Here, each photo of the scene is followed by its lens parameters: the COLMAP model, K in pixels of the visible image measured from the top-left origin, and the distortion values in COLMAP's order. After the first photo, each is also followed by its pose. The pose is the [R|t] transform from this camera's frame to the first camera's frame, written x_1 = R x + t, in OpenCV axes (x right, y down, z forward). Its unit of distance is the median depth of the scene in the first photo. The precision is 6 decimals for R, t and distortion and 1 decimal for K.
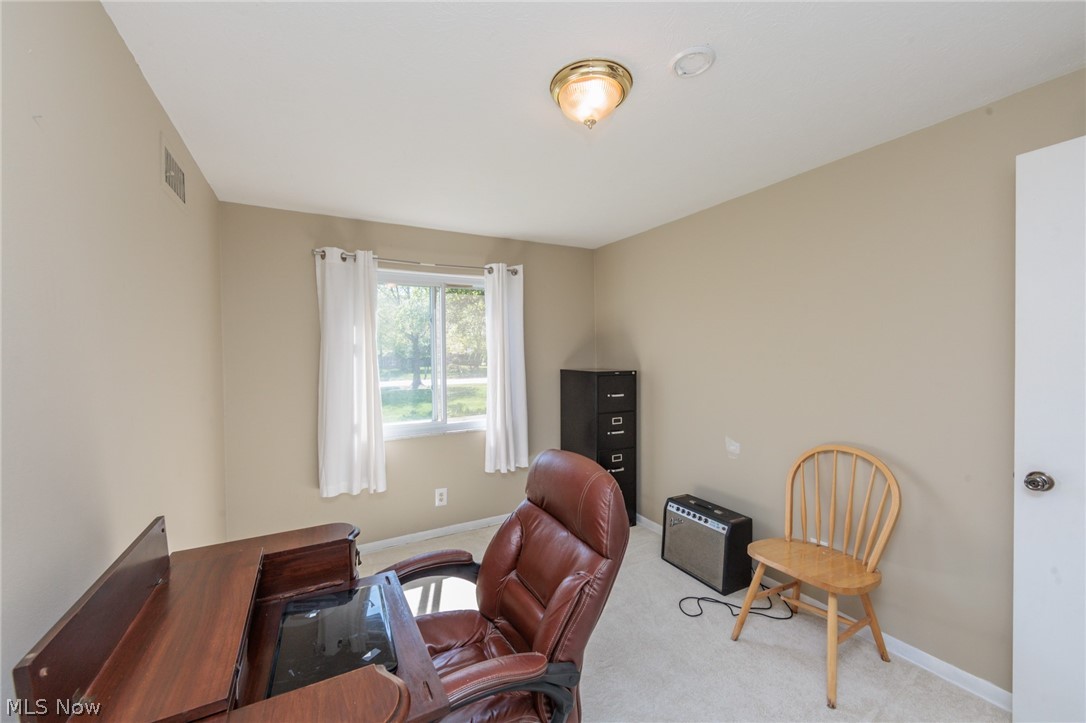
lens RADIAL K [[427.8, 0, 540.2], [0, 427.8, 360.5], [0, 0, 1]] dist [-0.000429, -0.000658]
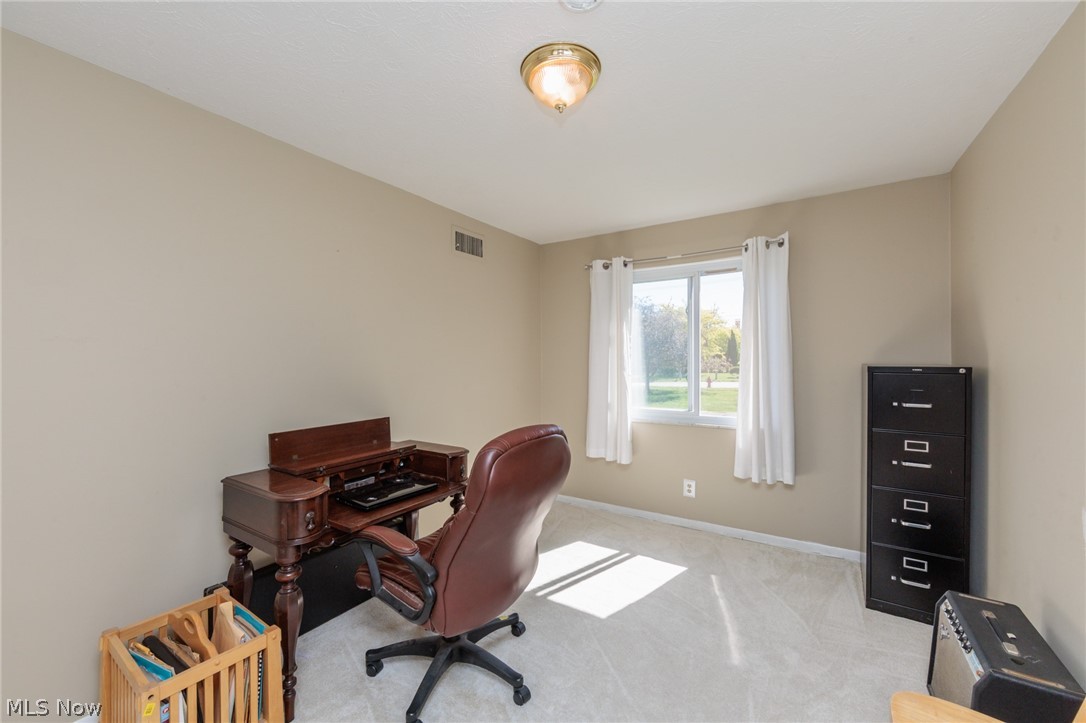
lens RADIAL K [[427.8, 0, 541.3], [0, 427.8, 358.0], [0, 0, 1]] dist [-0.000429, -0.000658]
pose [[0.481566, 0.012102, -0.876326, 0.463028], [-0.011895, 0.999903, 0.007272, 0.014061], [0.876329, 0.006922, 0.481663, 0.217399]]
